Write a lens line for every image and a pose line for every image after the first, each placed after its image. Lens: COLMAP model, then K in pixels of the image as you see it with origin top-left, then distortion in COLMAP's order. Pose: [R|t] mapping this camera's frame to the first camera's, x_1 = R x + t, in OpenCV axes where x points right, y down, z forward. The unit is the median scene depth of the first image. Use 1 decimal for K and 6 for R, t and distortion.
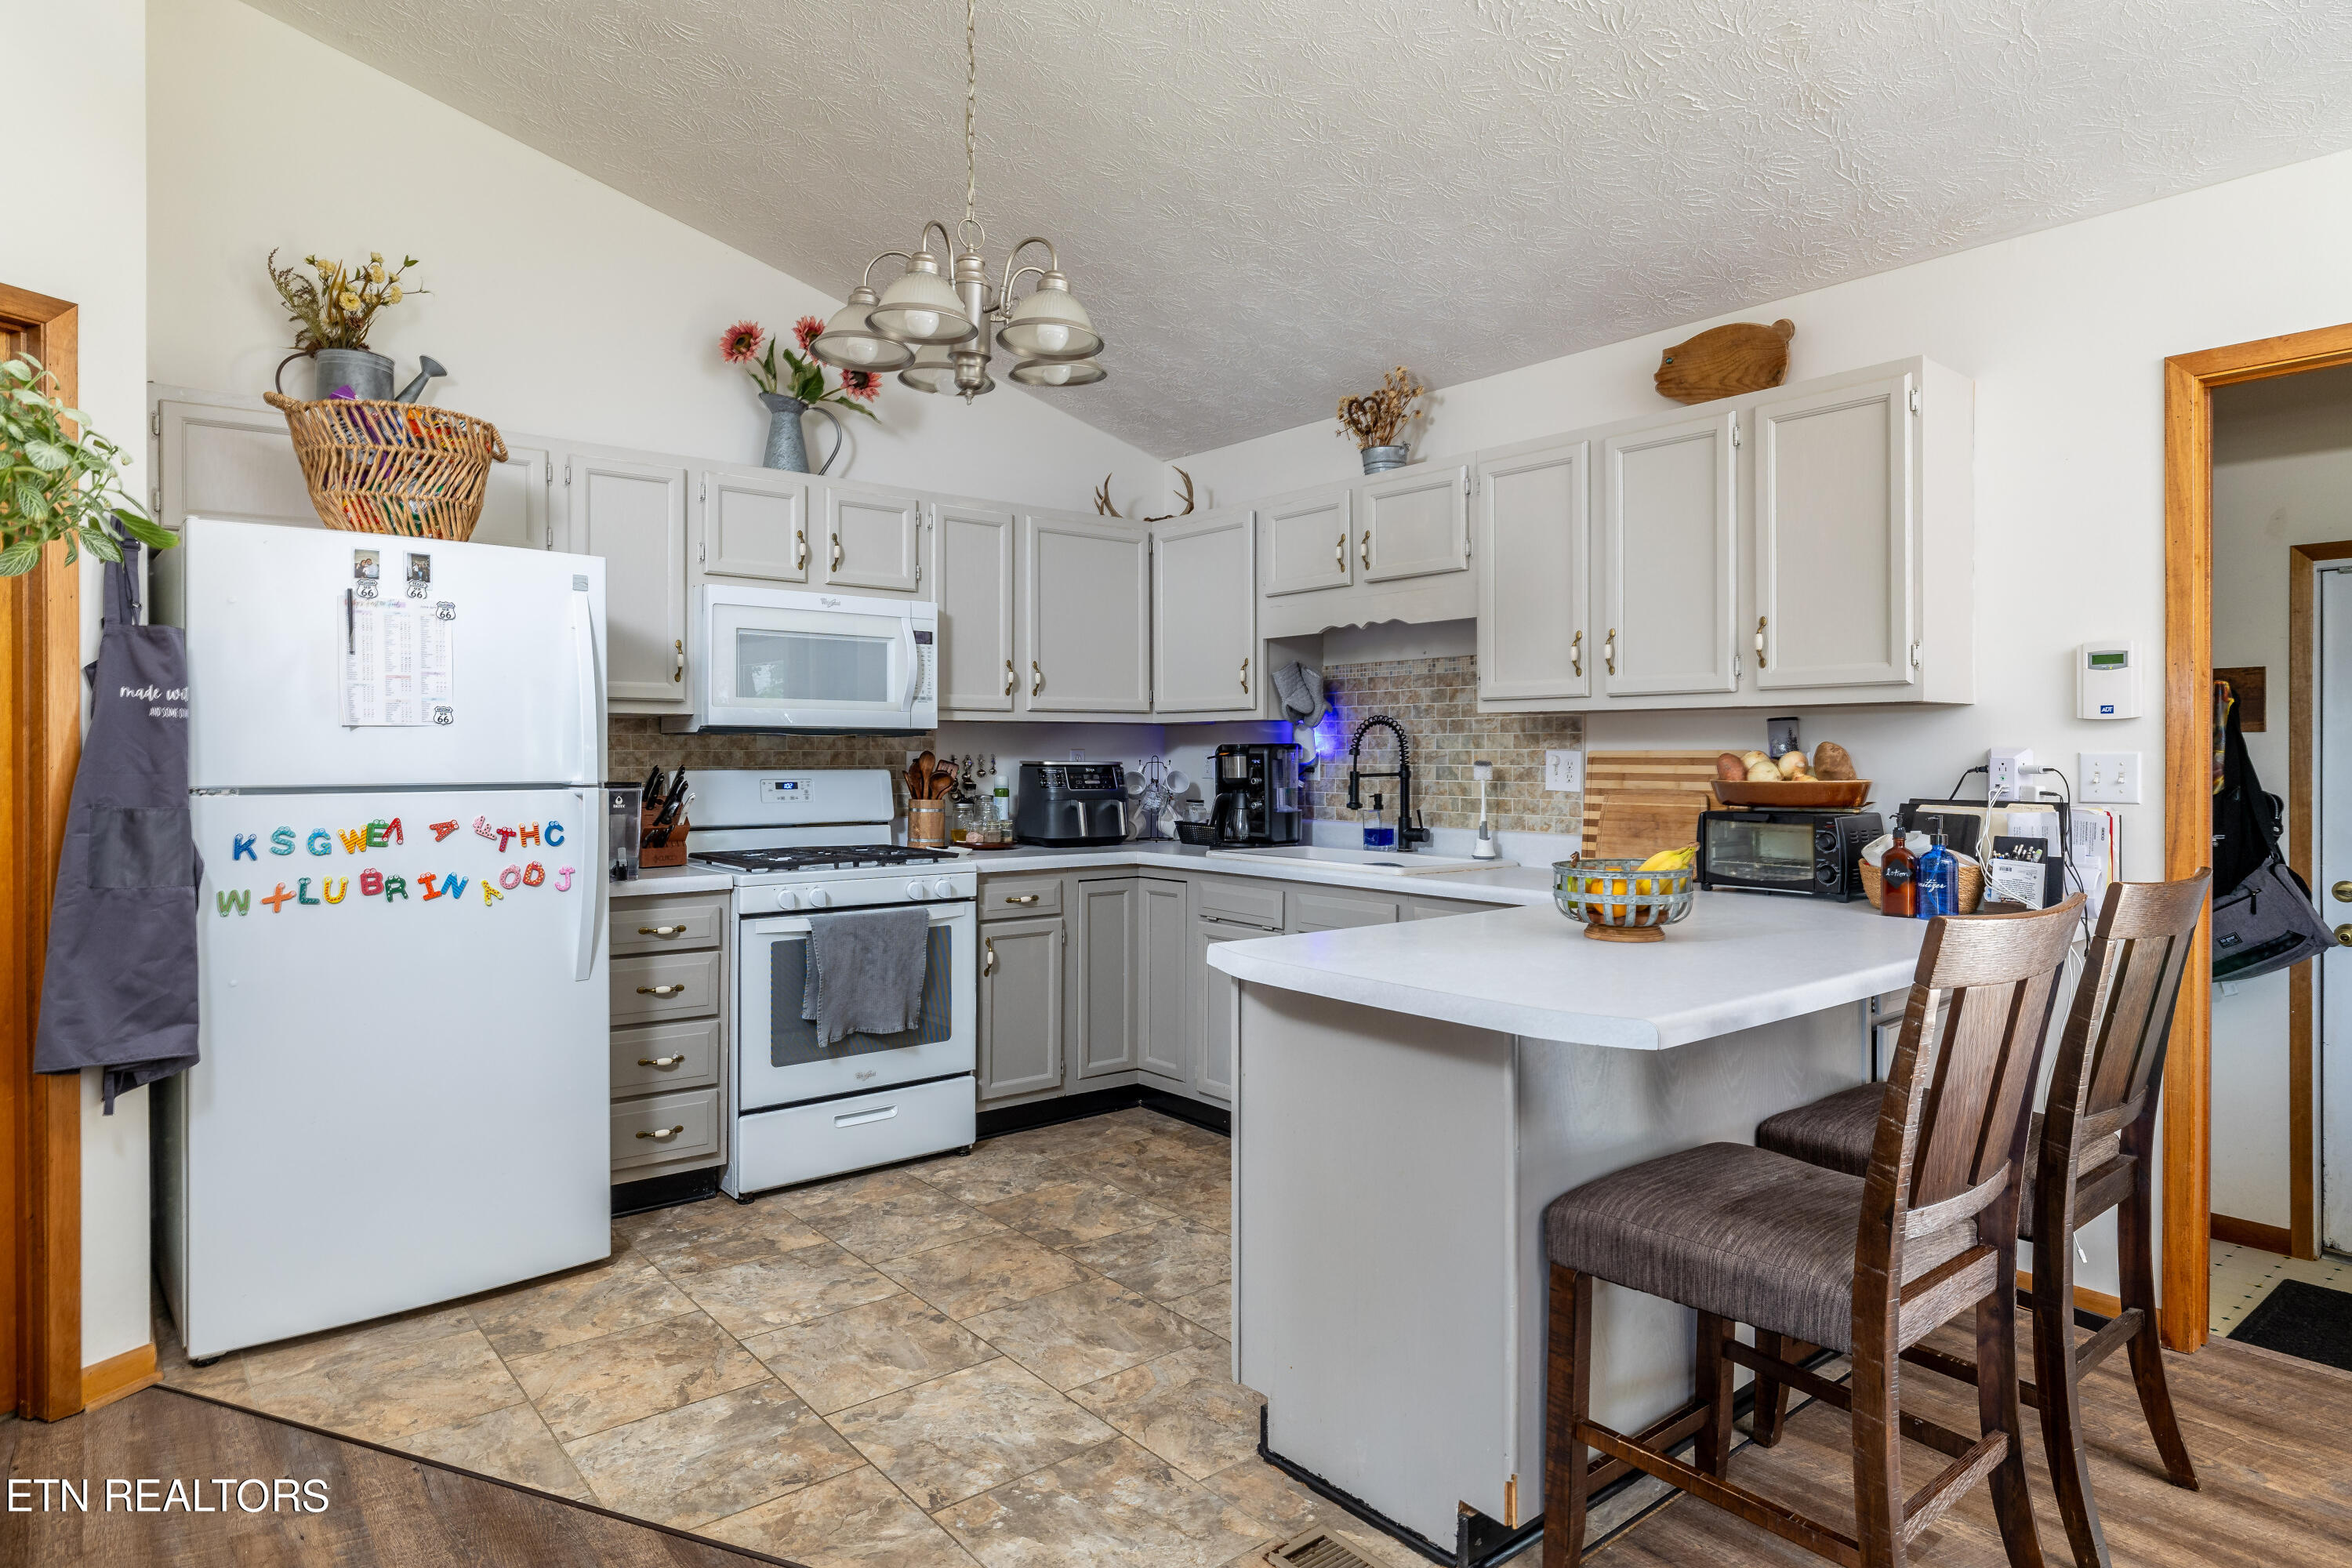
lens RADIAL K [[1336.0, 0, 1199.5], [0, 1336.0, 748.2], [0, 0, 1]] dist [-0.001277, -0.001461]
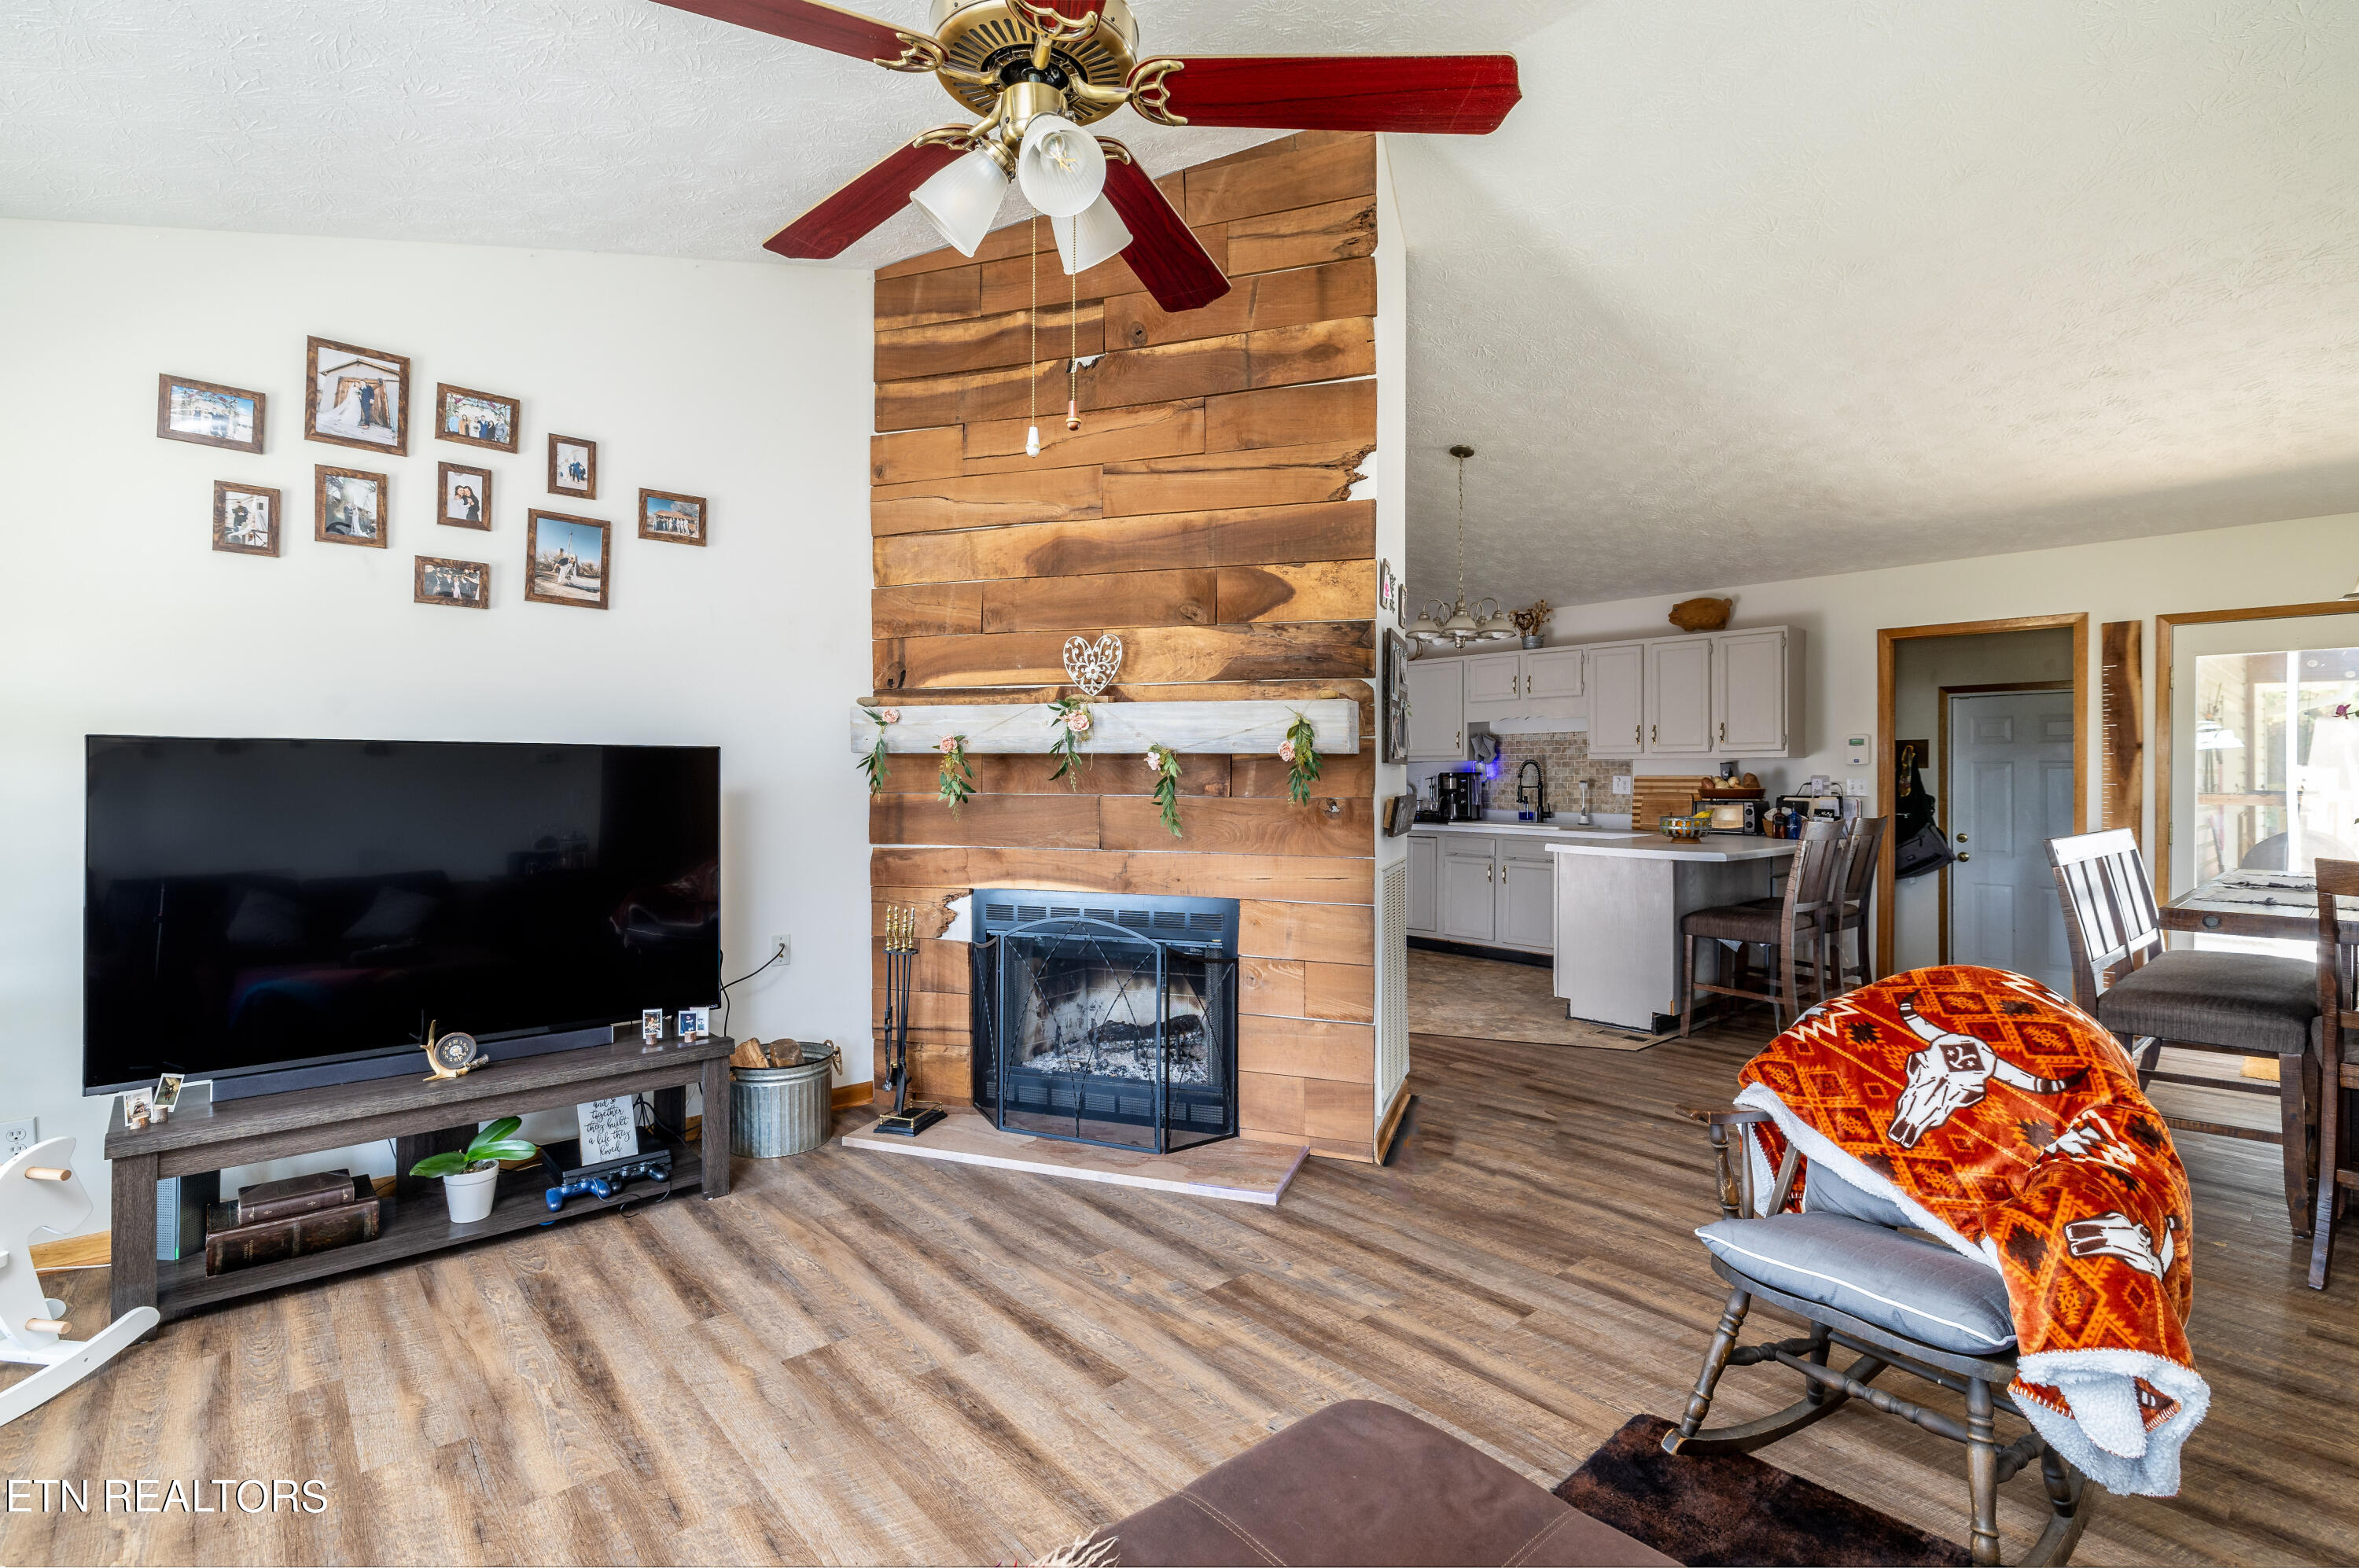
lens RADIAL K [[1090.8, 0, 1187.0], [0, 1090.8, 767.1], [0, 0, 1]] dist [-0.009563, 0.000311]
pose [[0.999535, 0.001734, 0.030456, -0.552580], [-0.001596, 0.999988, -0.004578, -0.003824], [-0.030463, 0.004527, 0.999526, -0.863815]]
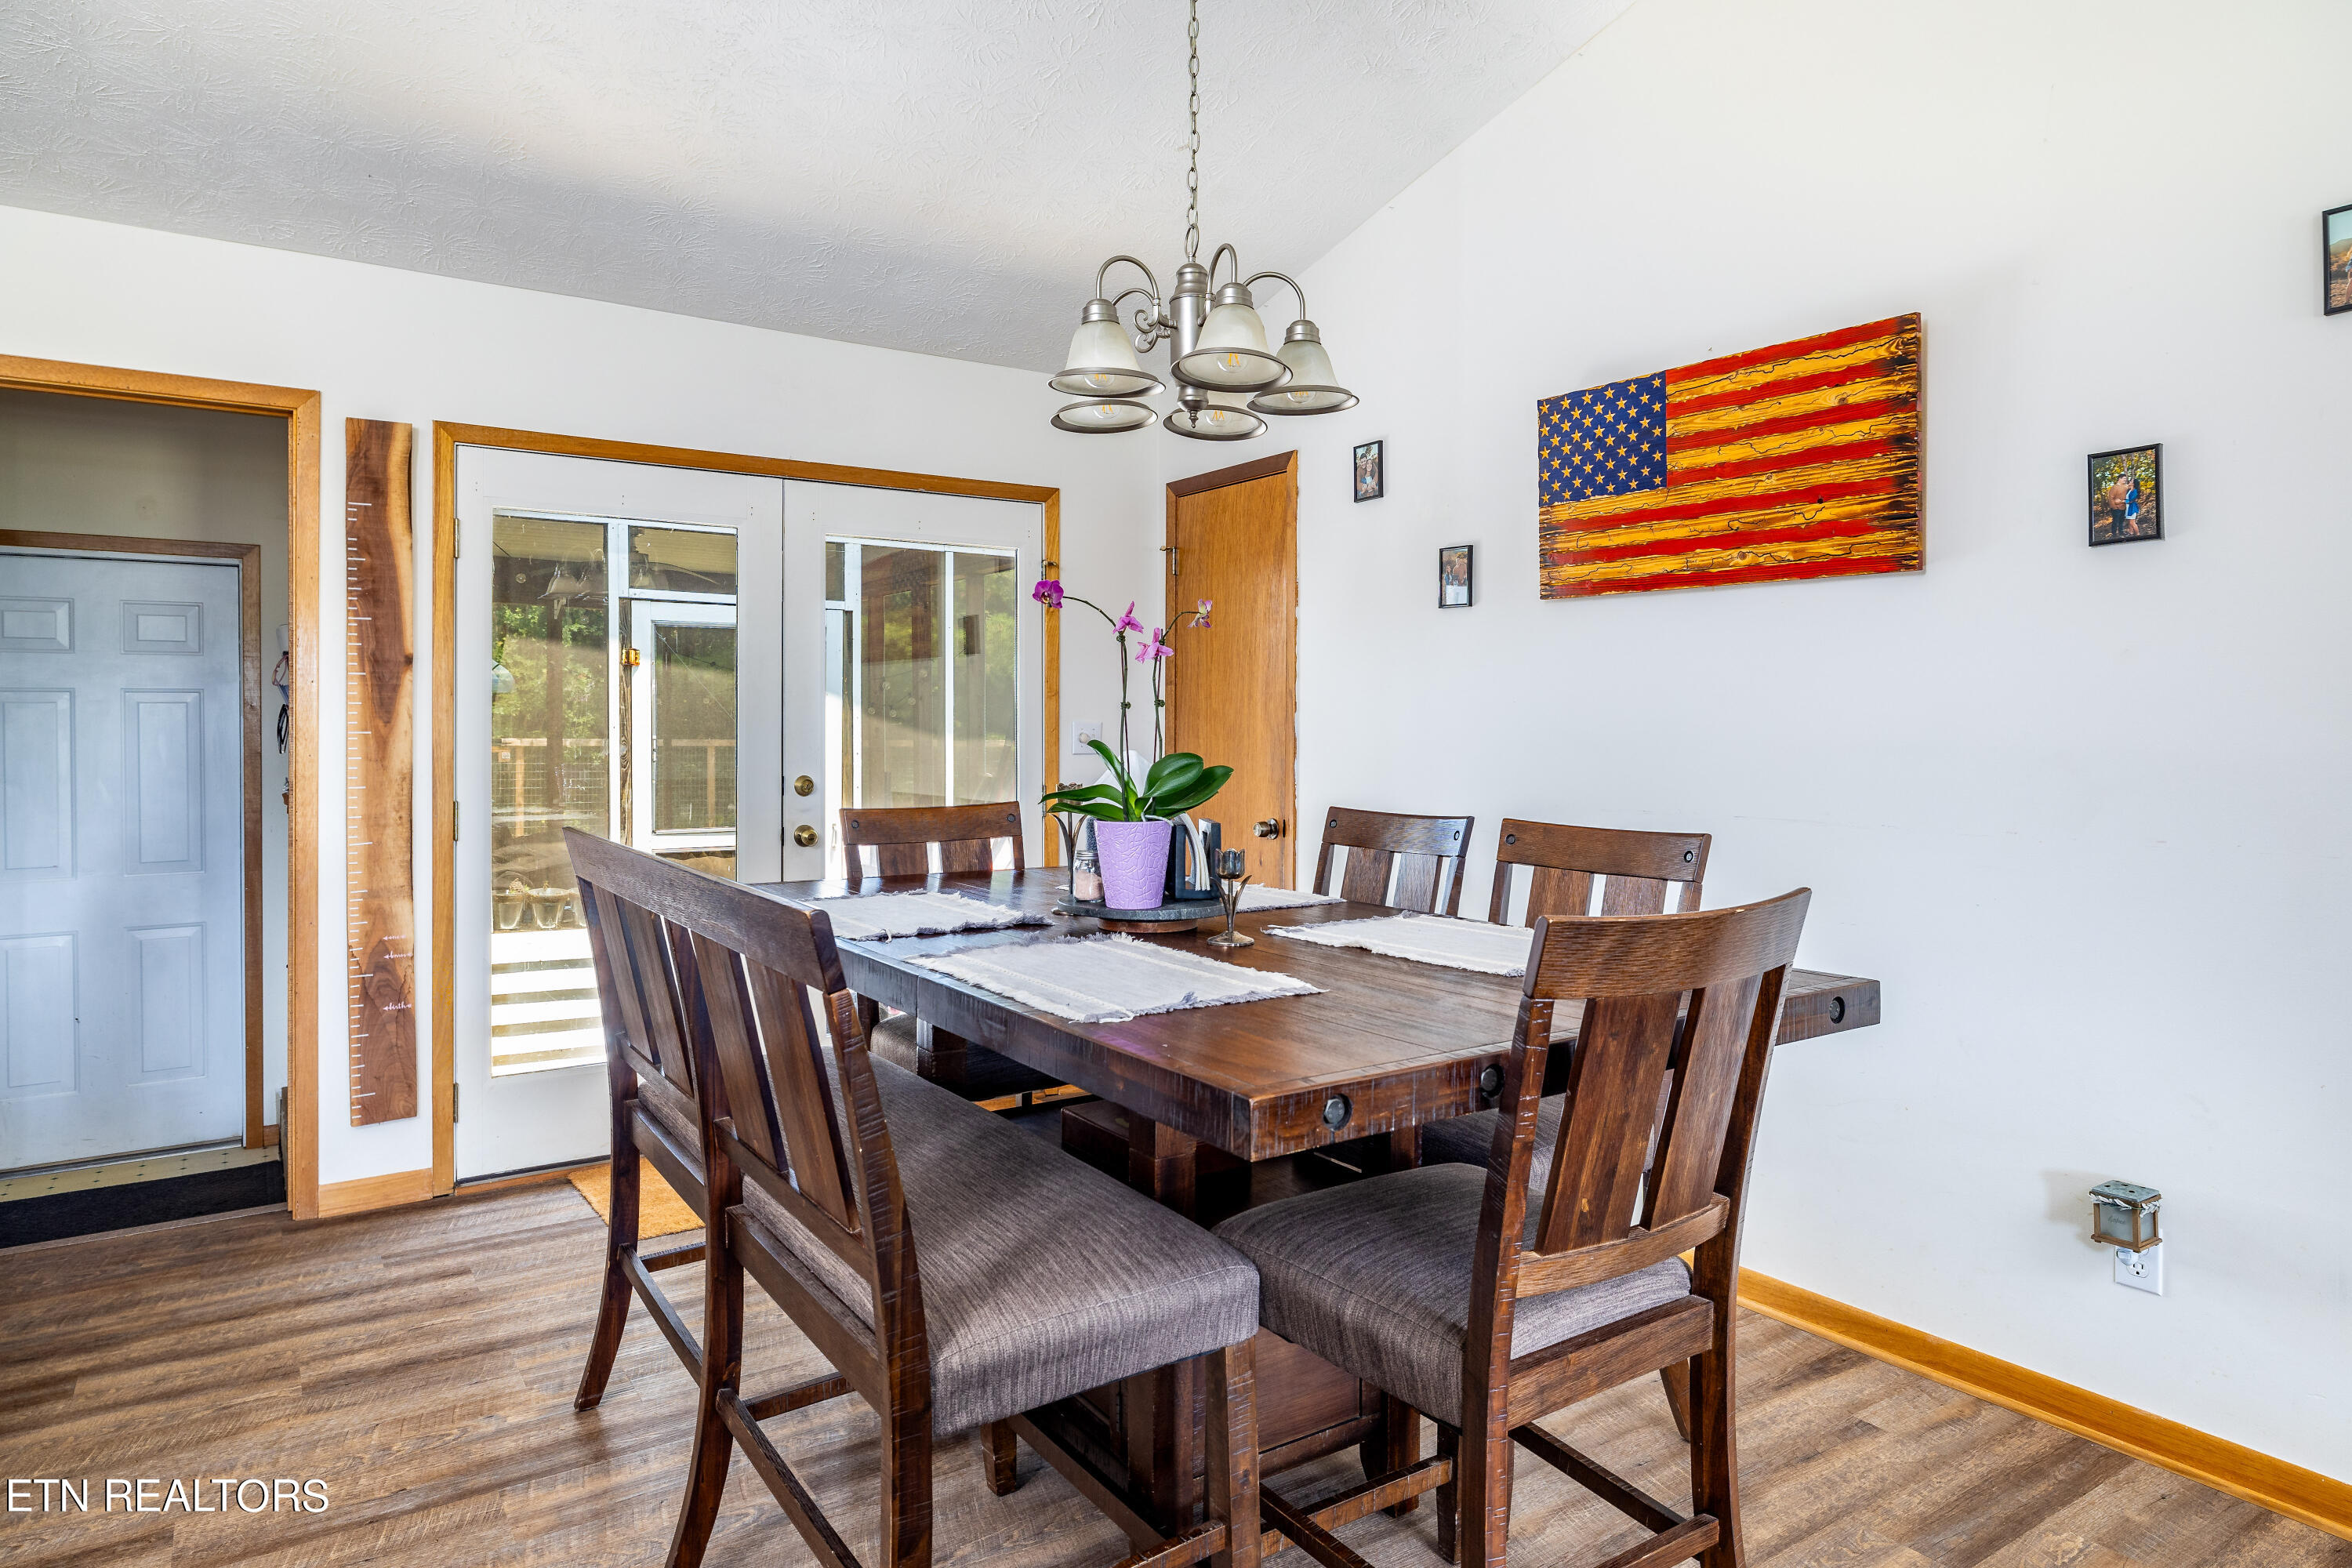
lens RADIAL K [[1371.5, 0, 1136.6], [0, 1371.5, 738.8], [0, 0, 1]] dist [-0.022071, 0.006176]
pose [[0.111583, -0.012495, 0.993677, -0.151245], [-0.002147, 0.999916, 0.012815, 0.001685], [-0.993753, -0.003563, 0.111547, -0.090774]]
